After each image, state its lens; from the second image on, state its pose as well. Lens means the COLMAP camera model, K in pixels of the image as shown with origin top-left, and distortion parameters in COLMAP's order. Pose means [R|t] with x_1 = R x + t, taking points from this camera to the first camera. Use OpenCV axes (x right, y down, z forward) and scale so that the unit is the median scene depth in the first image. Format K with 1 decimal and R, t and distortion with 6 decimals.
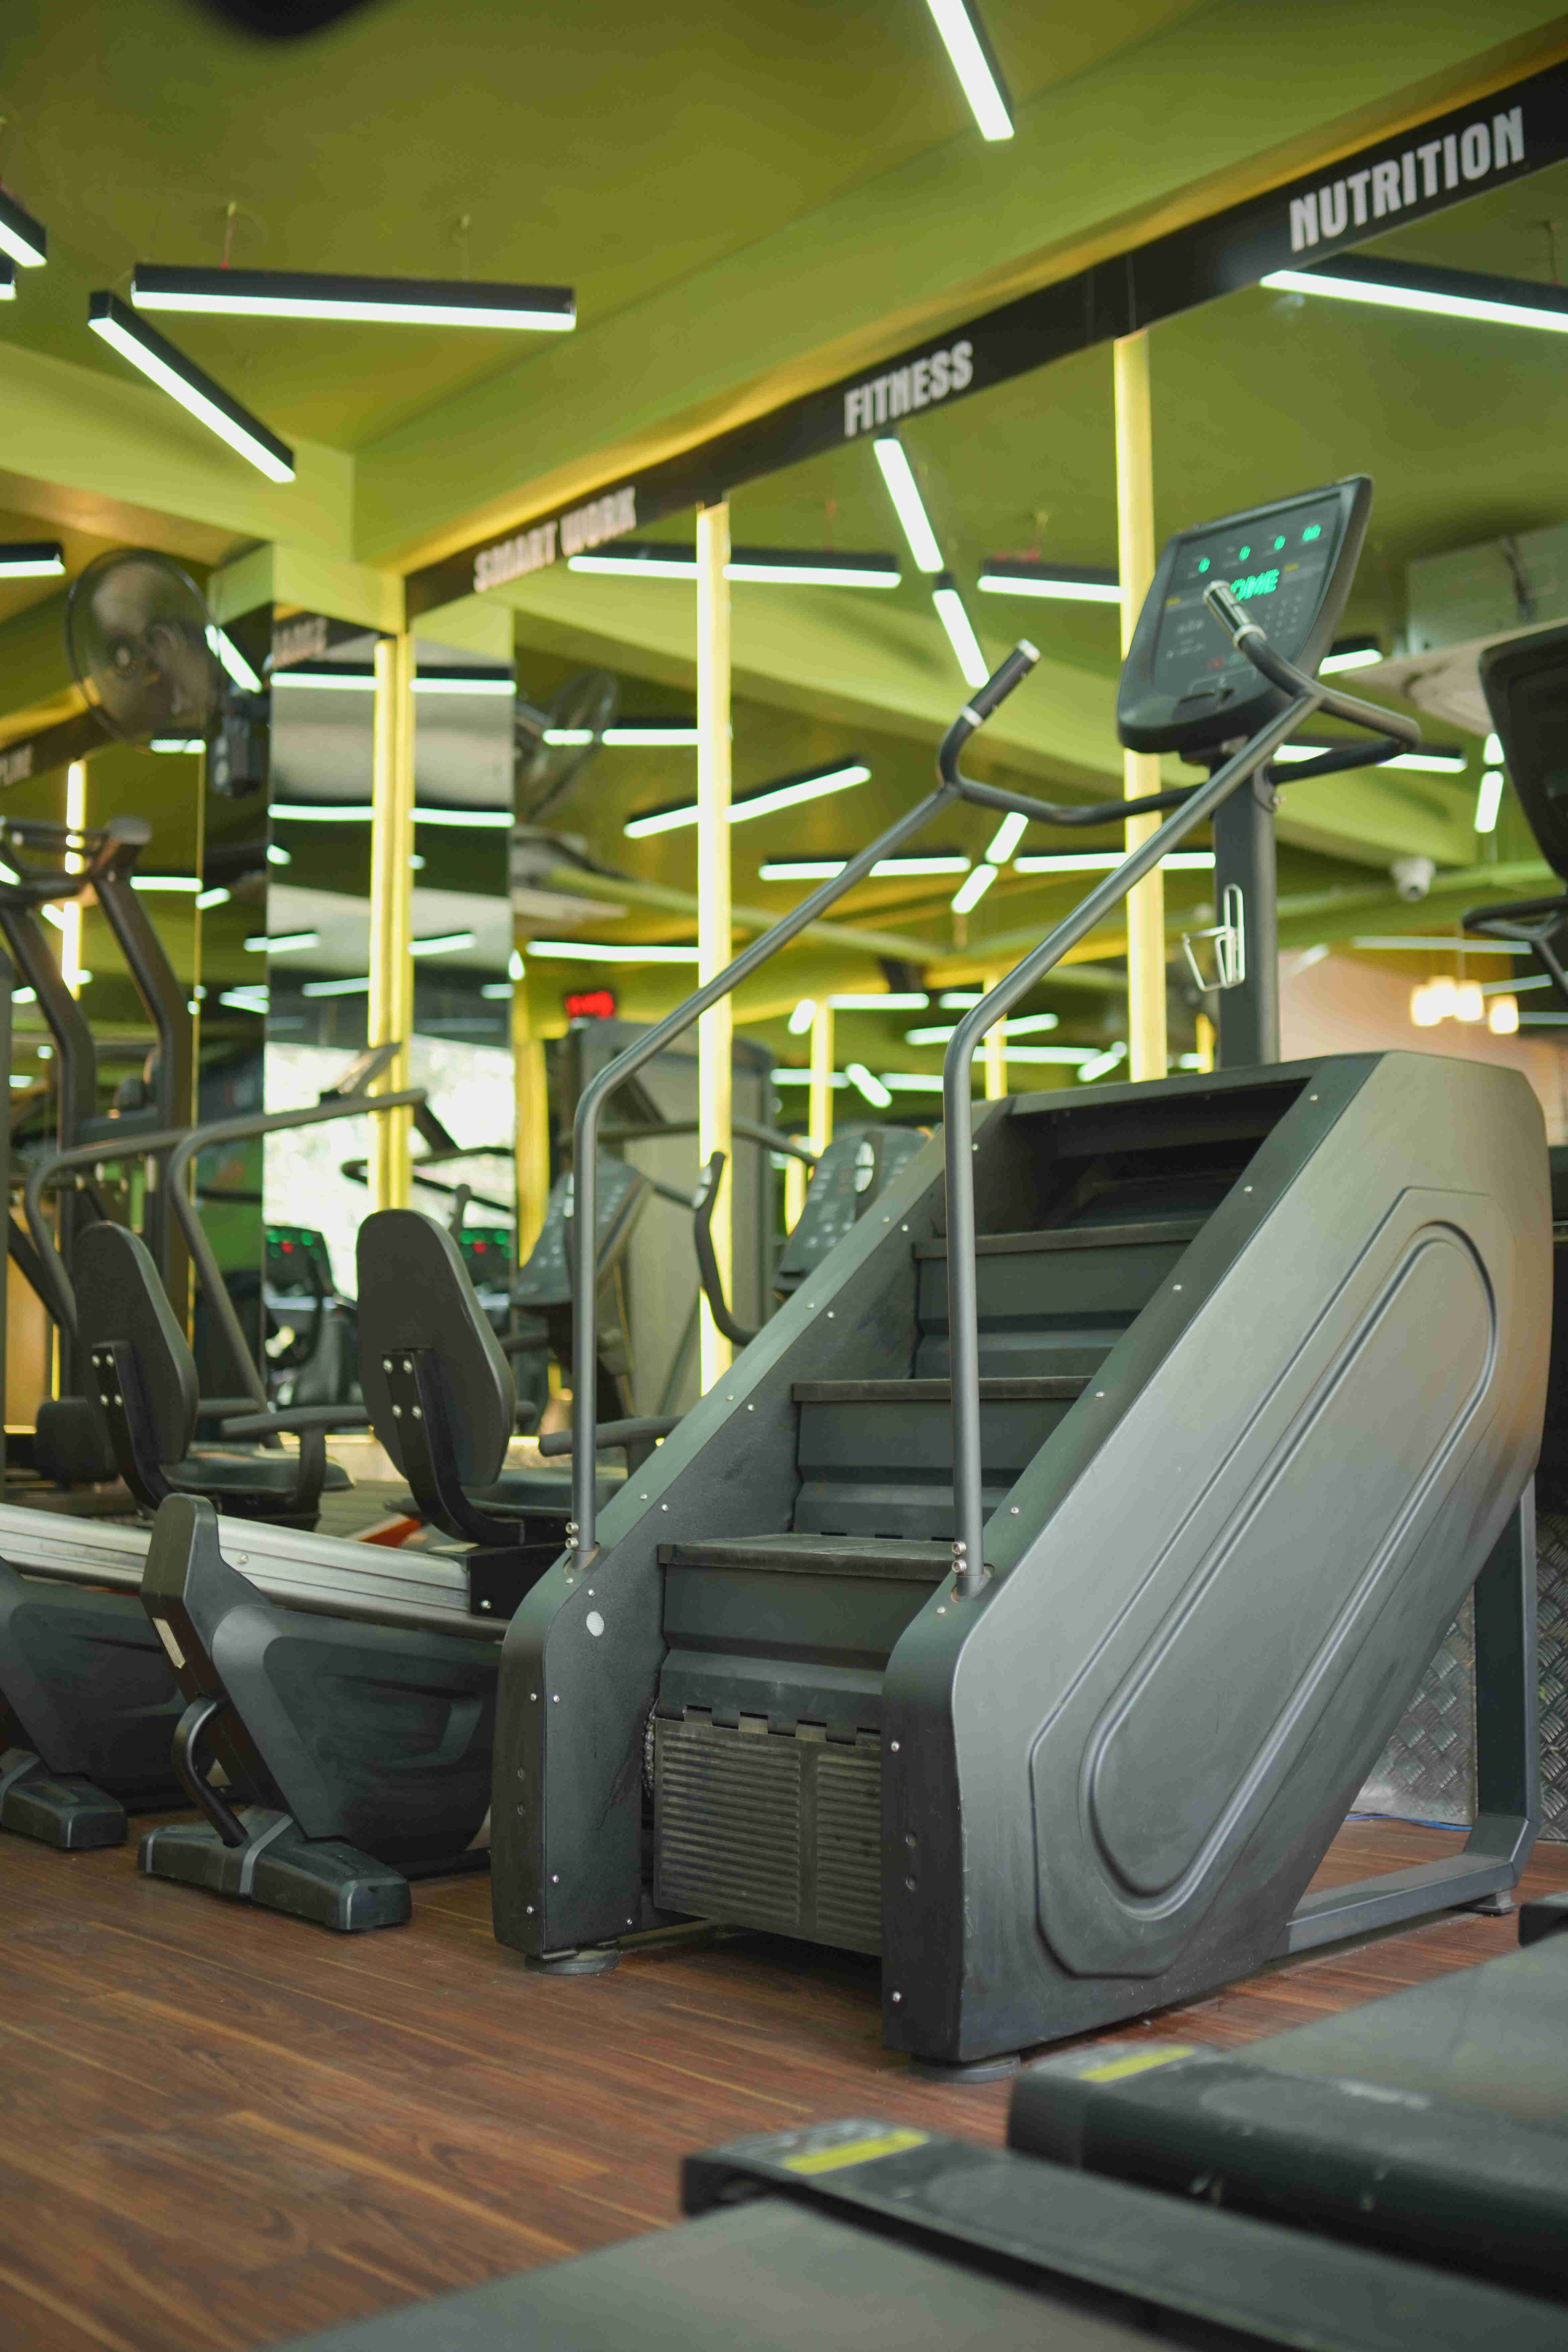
lens RADIAL K [[2400.0, 0, 784.0], [0, 2400.0, 1176.0], [0, 0, 1]] dist [-0.079238, -0.000077]
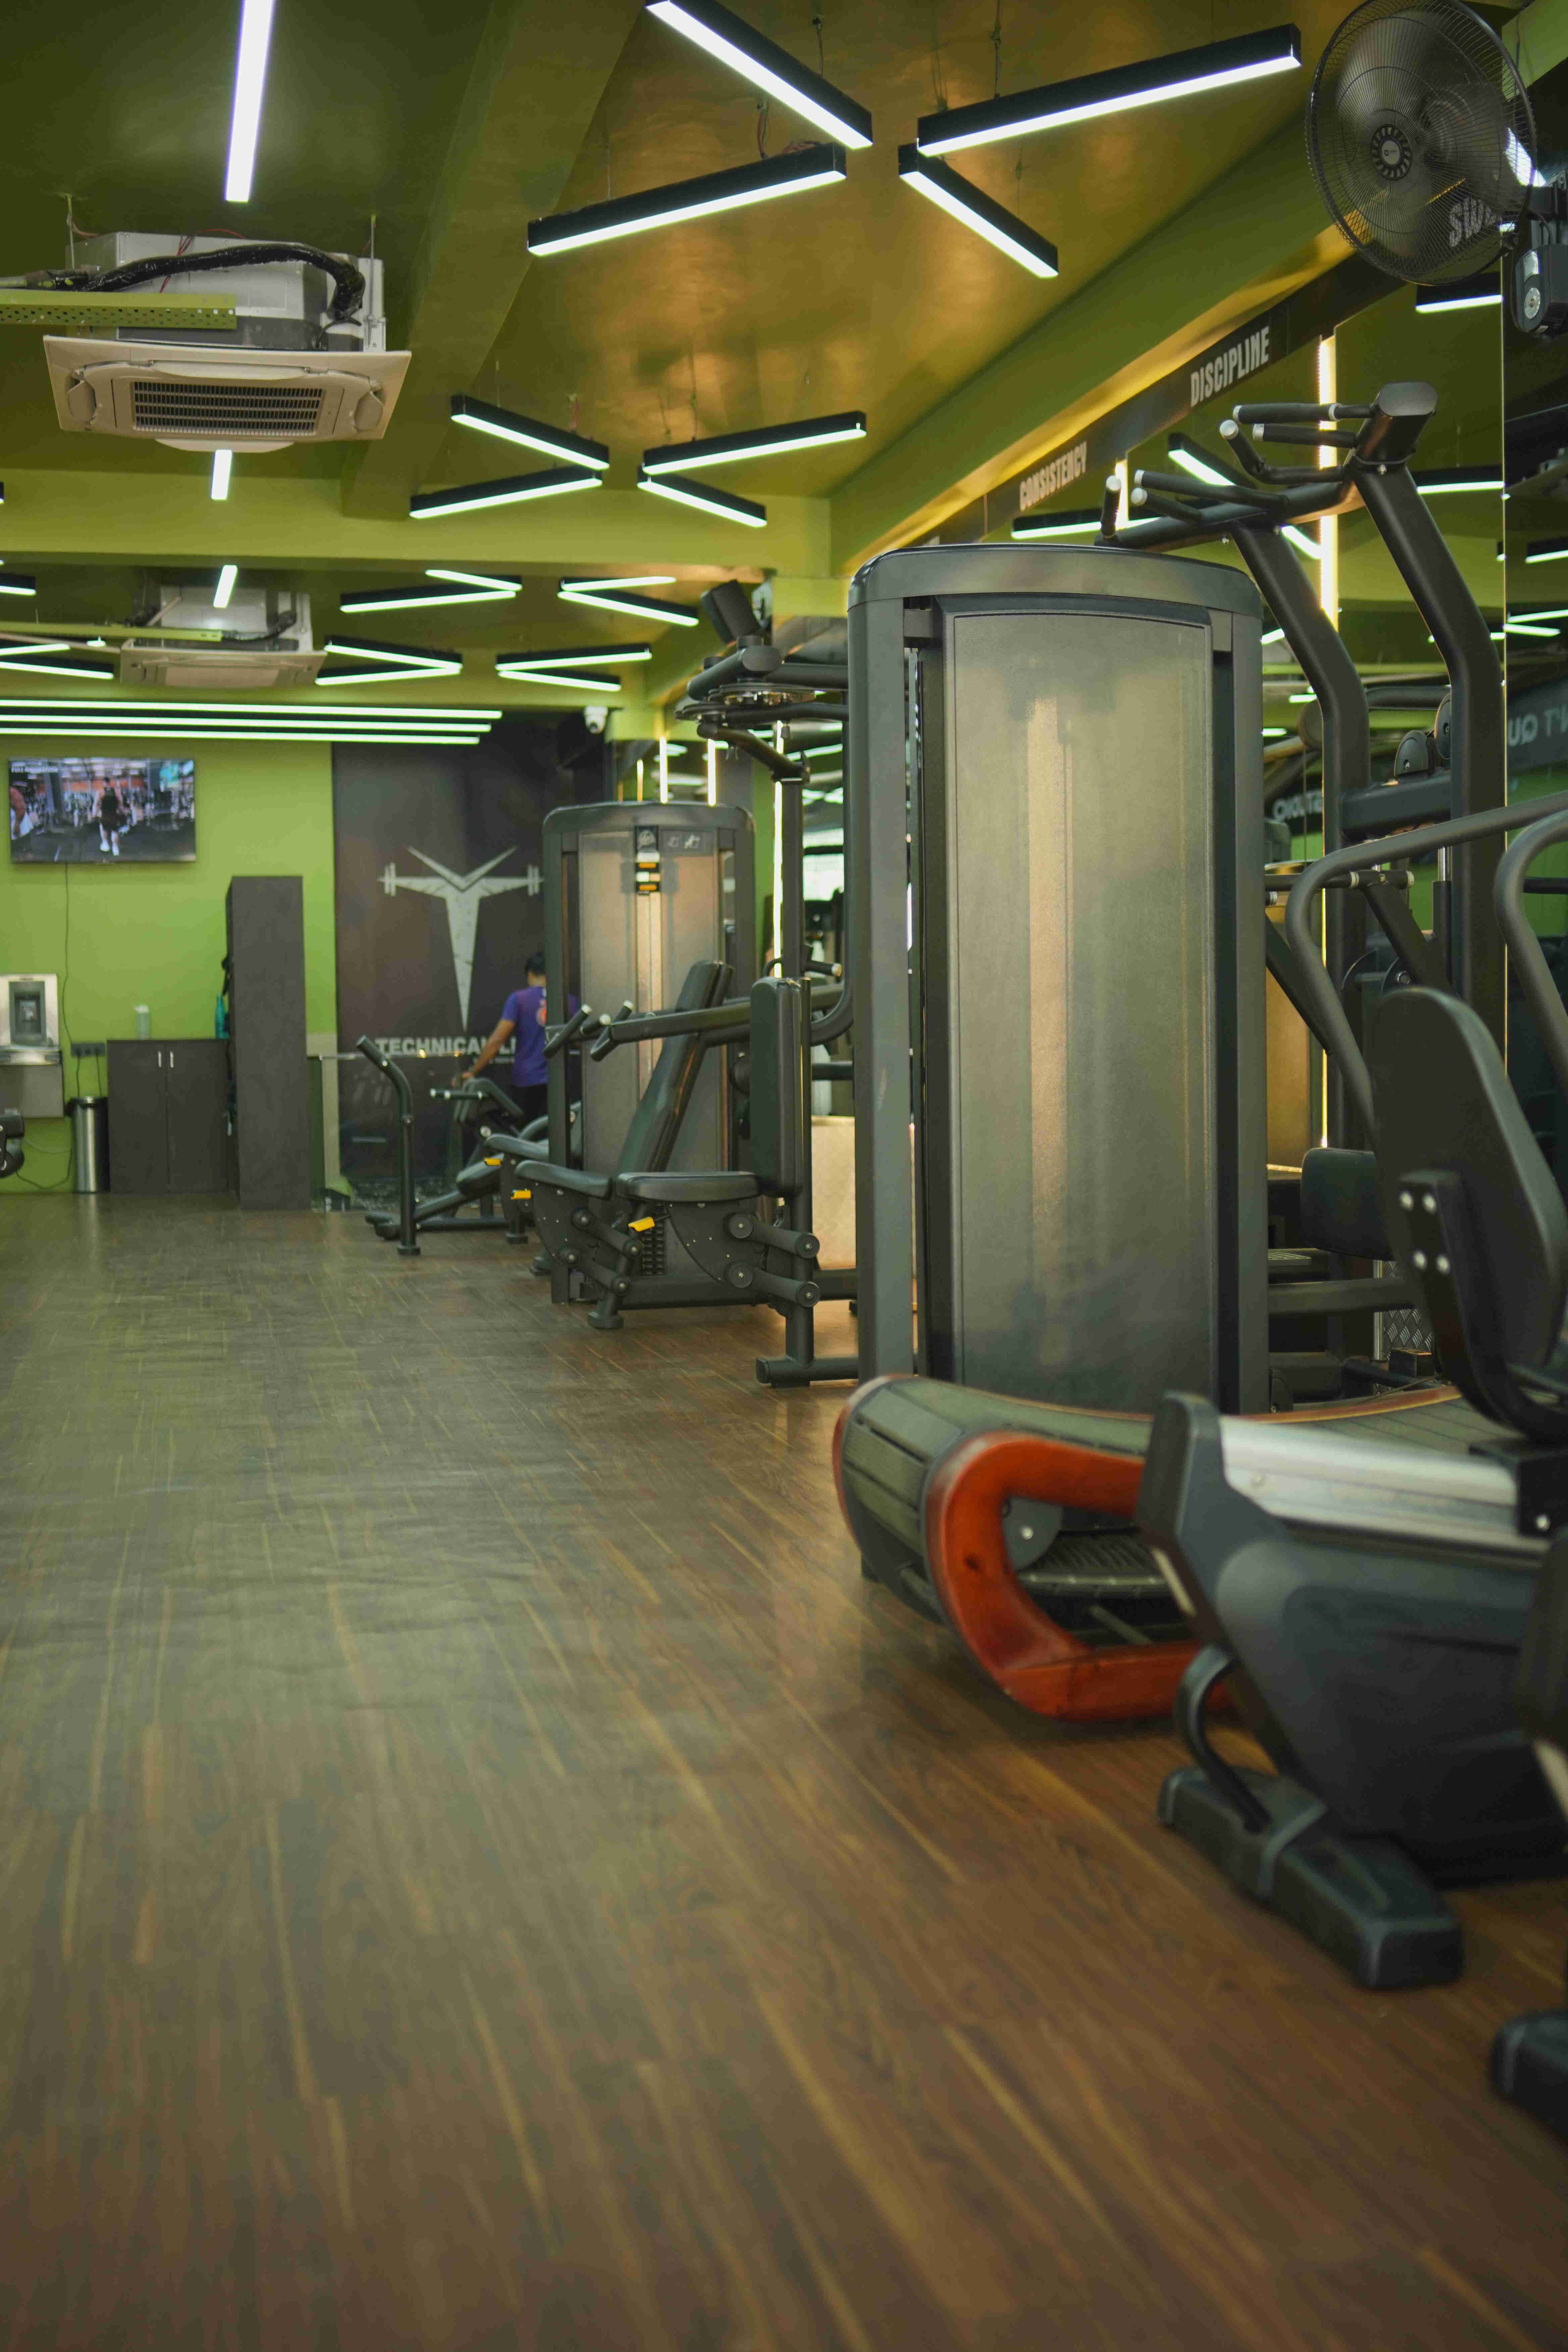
lens RADIAL K [[2400.0, 0, 784.0], [0, 2400.0, 1176.0], [0, 0, 1]] dist [-0.079238, -0.000077]
pose [[0.873142, 0.025687, -0.486789, -0.078444], [0.049643, 0.988733, 0.141217, -0.019160], [0.484931, -0.147468, 0.862029, 0.232921]]
